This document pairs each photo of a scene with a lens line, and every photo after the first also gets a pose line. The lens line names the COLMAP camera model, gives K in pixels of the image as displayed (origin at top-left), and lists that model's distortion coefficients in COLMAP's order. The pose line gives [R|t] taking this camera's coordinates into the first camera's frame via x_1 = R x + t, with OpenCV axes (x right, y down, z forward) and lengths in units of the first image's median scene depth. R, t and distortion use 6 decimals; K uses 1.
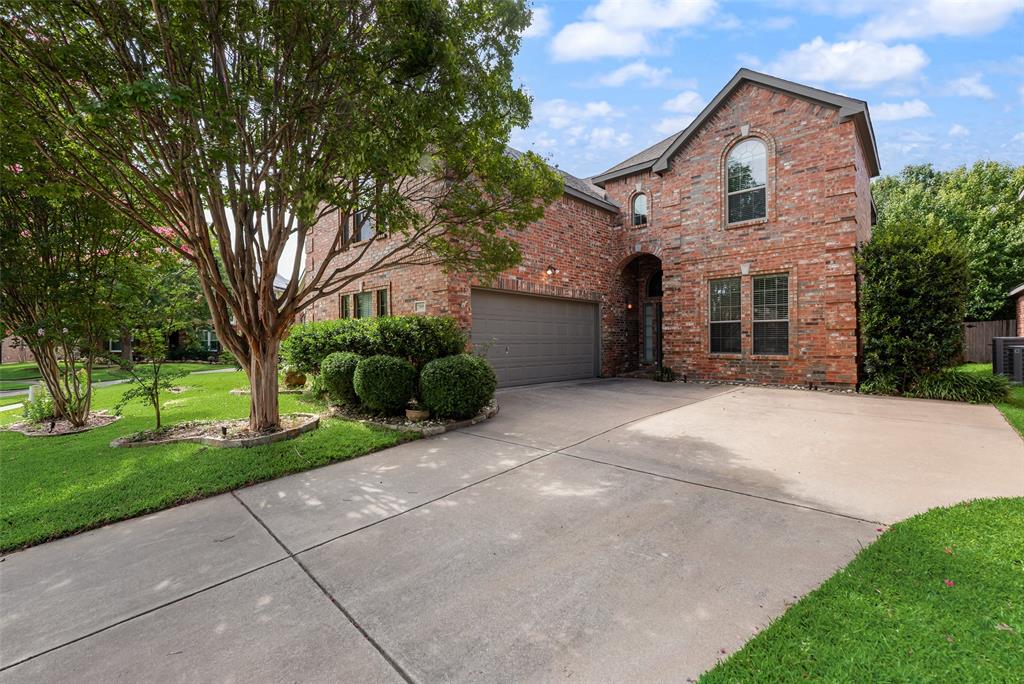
lens RADIAL K [[458.0, 0, 512.0], [0, 458.0, 342.0], [0, 0, 1]] dist [-0.000715, 0.000061]
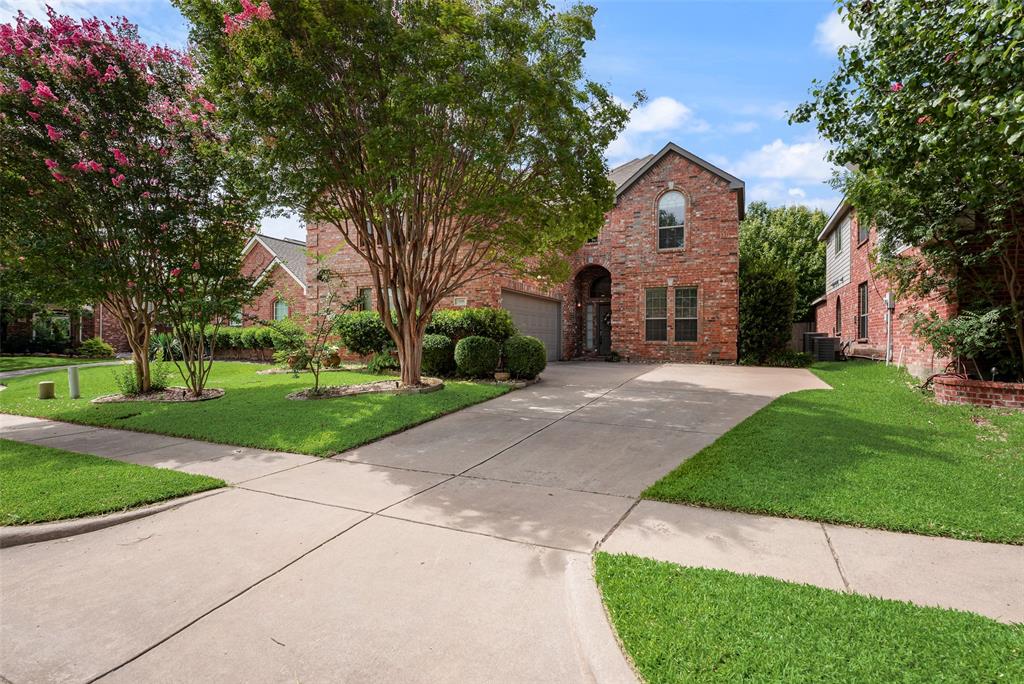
lens RADIAL K [[540.9, 0, 512.0], [0, 540.9, 342.0], [0, 0, 1]] dist [0.001374, 0.000017]
pose [[0.947382, 0.008115, 0.320004, -0.508225], [-0.008182, 0.999966, -0.001135, 0.035027], [-0.320002, -0.001543, 0.947416, -0.452890]]
